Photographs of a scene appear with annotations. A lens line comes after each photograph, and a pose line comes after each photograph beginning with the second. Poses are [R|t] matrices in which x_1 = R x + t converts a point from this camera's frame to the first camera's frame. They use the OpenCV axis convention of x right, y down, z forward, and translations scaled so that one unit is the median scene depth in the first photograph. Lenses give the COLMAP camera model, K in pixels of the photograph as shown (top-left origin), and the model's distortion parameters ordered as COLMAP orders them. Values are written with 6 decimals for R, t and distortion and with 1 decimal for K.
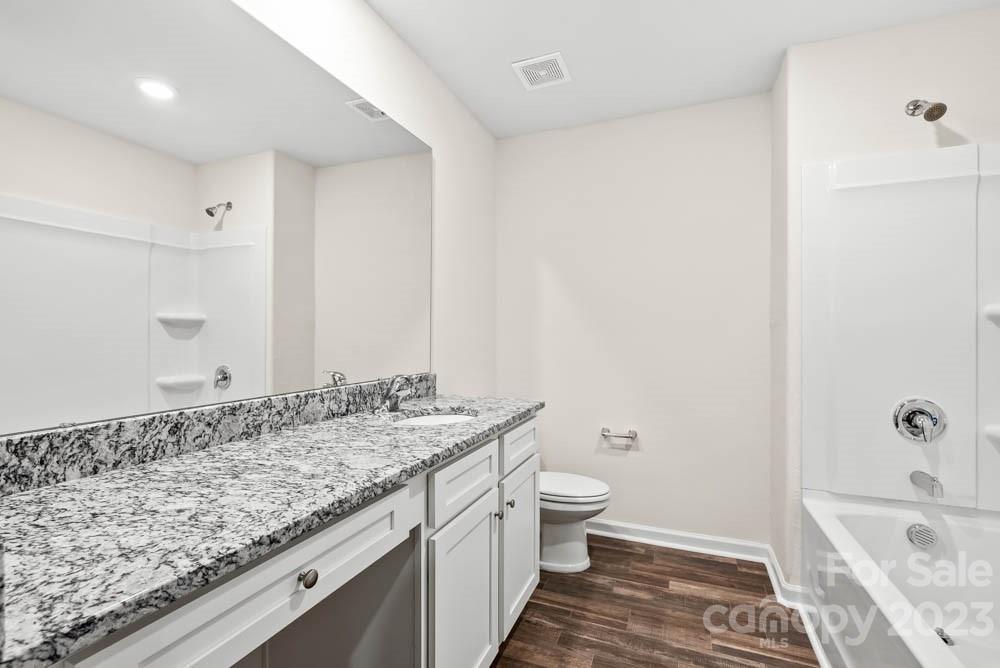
lens RADIAL K [[449.7, 0, 500.5], [0, 449.7, 333.4], [0, 0, 1]] dist [-0.001510, 0.000003]
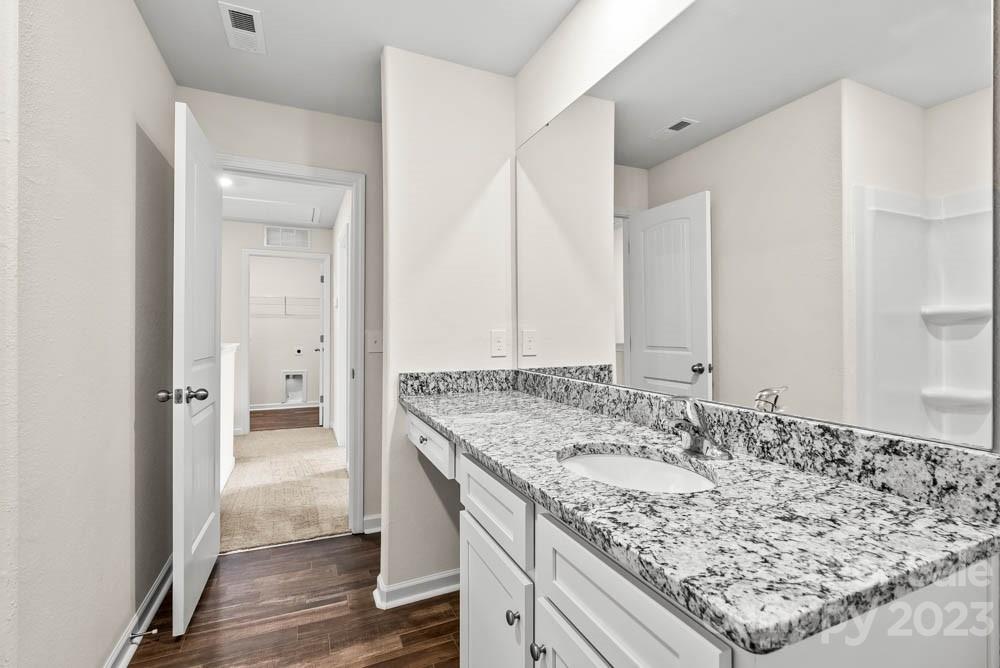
lens RADIAL K [[449.7, 0, 500.4], [0, 449.7, 332.4], [0, 0, 1]] dist [-0.001510, 0.000003]
pose [[-0.696511, -0.005998, -0.717521, 0.479094], [-0.004371, 0.999982, -0.004116, 0.008428], [0.717533, 0.000269, -0.696525, 1.467014]]
